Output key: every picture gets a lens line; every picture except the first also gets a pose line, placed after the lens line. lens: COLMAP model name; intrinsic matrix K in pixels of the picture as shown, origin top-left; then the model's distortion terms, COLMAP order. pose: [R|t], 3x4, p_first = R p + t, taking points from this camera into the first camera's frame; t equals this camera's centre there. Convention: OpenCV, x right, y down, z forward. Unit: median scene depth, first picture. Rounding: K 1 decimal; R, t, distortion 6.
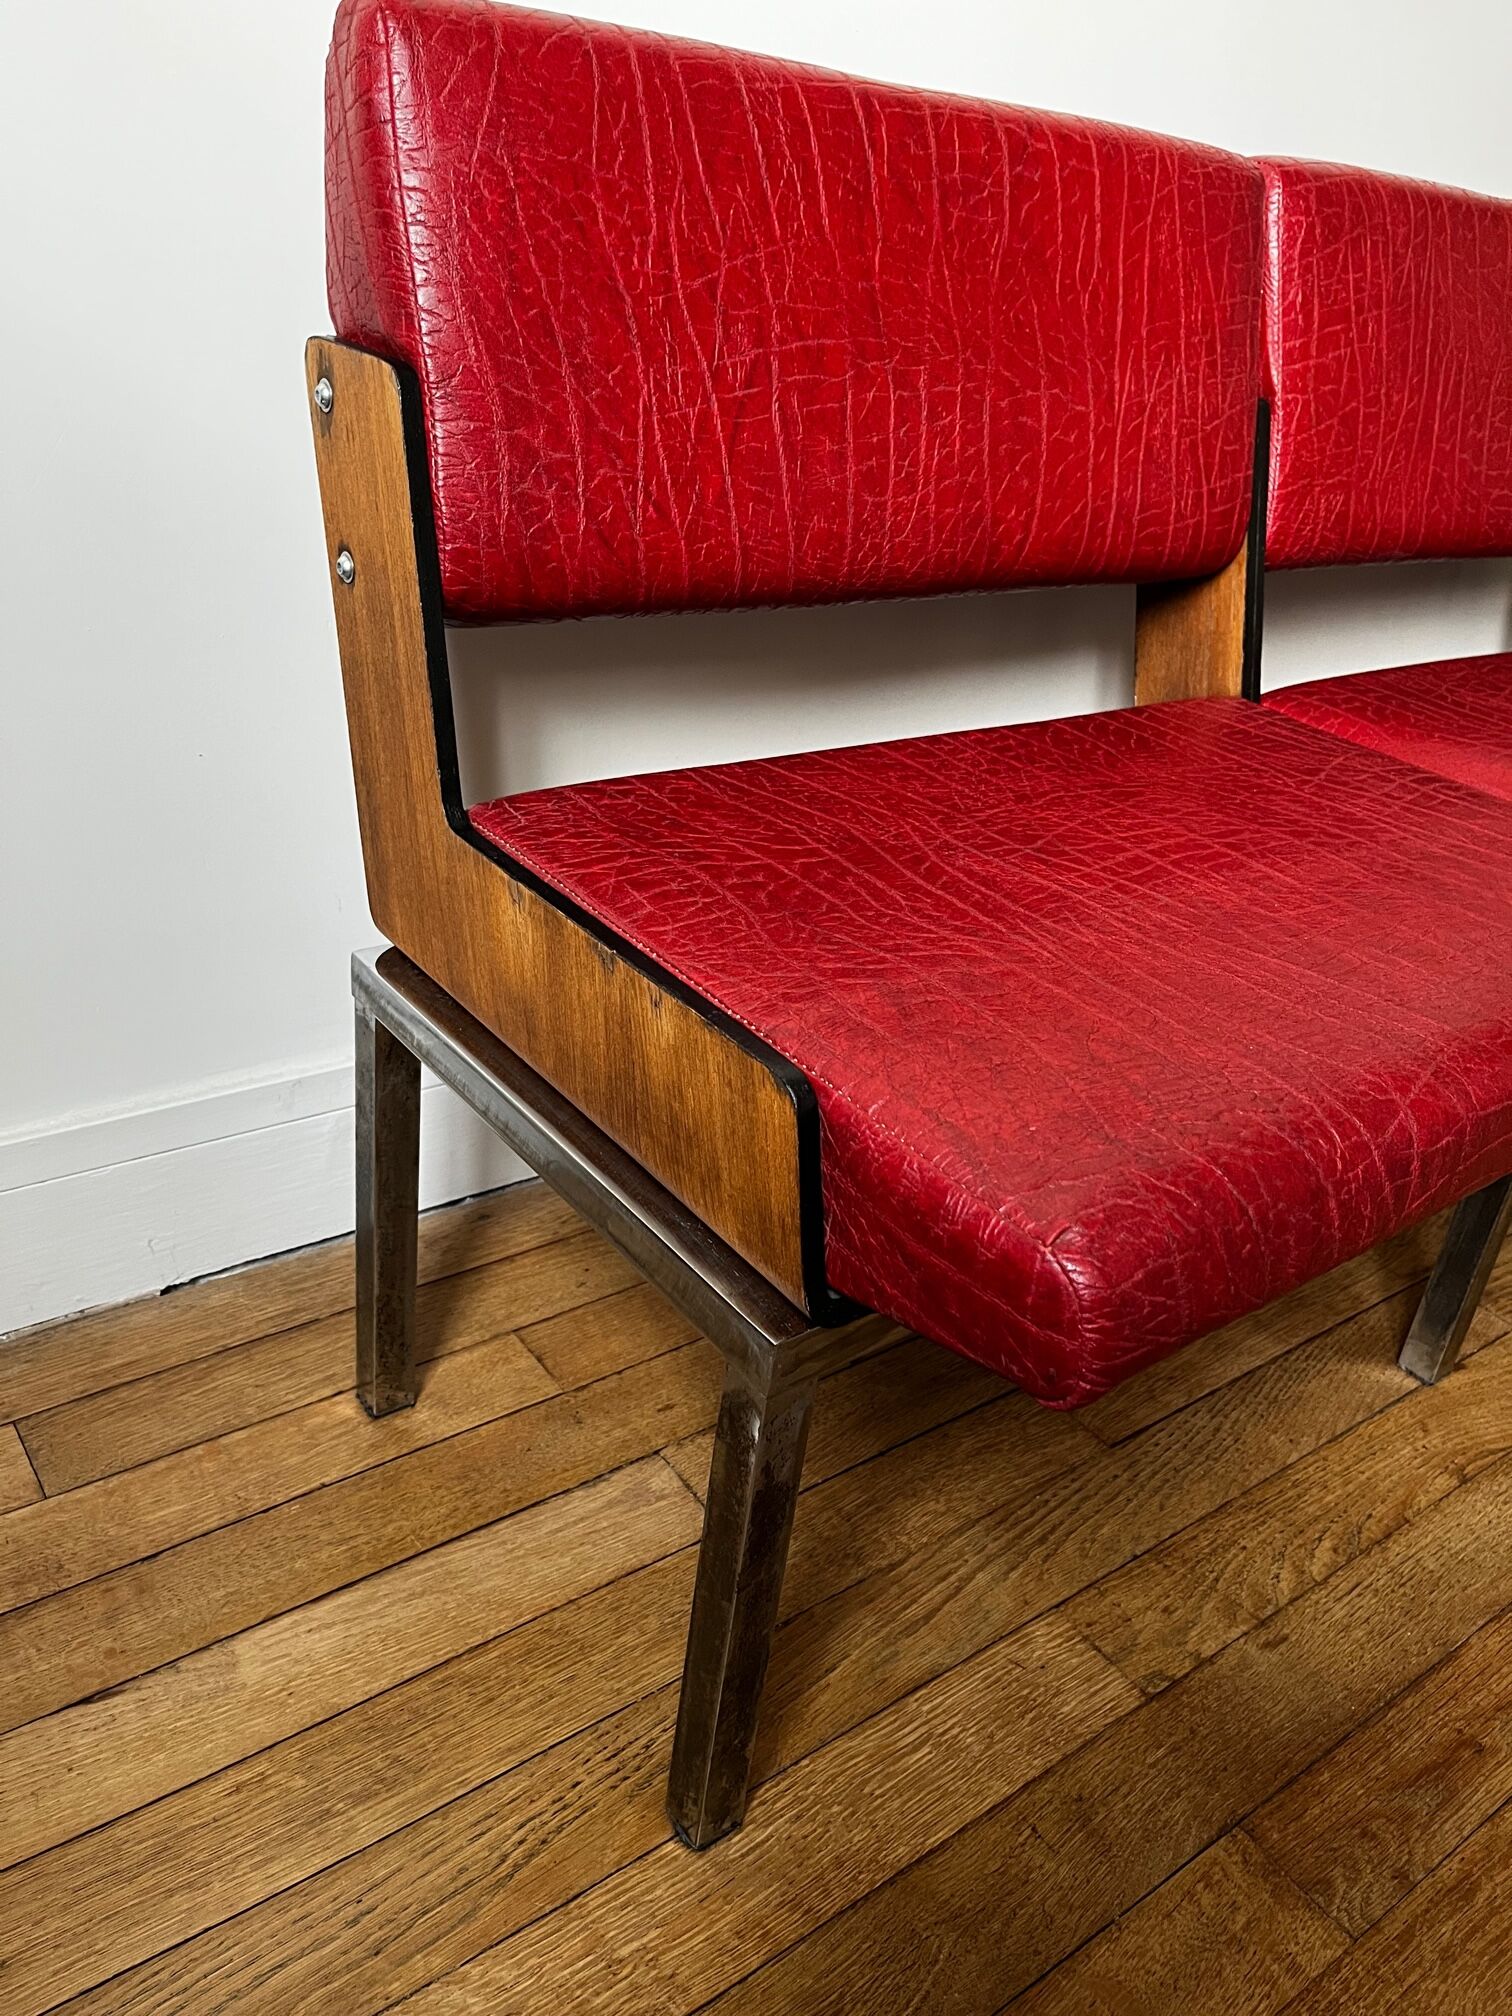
lens RADIAL K [[1550.6, 0, 756.5], [0, 1550.6, 1019.3], [0, 0, 1]] dist [0.054753, -0.071662]
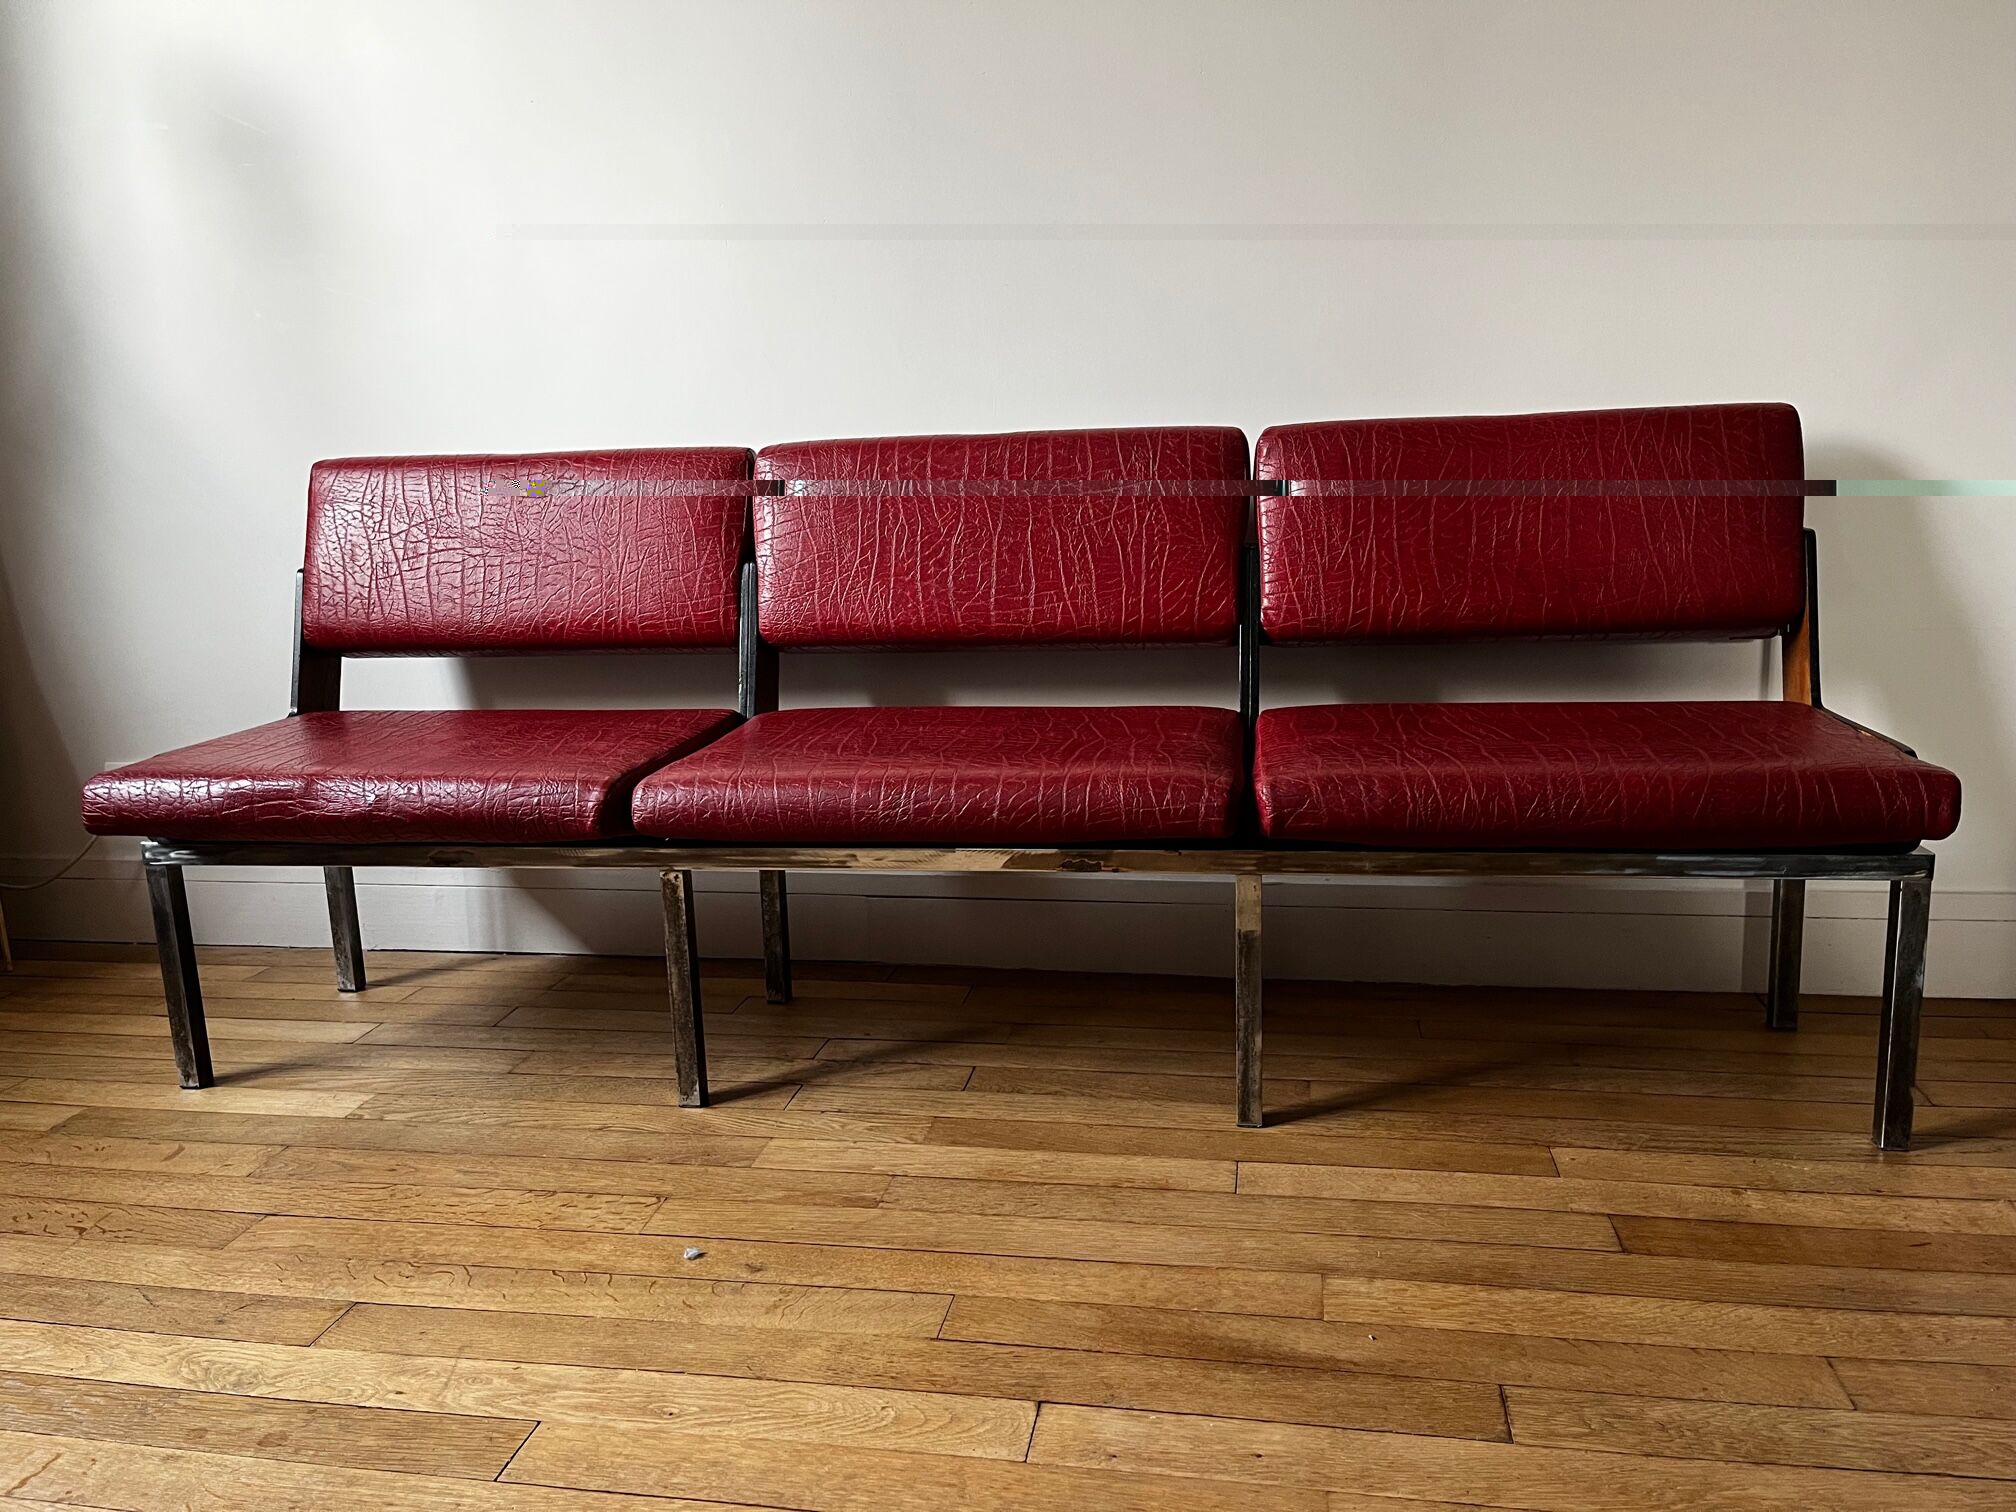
lens RADIAL K [[1550.6, 0, 999.5], [0, 1550.6, 756.7], [0, 0, 1]] dist [0.054753, -0.071662]
pose [[0.664097, 0.005642, -0.747625, 2.397940], [-0.247234, 0.945372, -0.212478, 0.195922], [0.705585, 0.325944, 0.629214, 0.123091]]
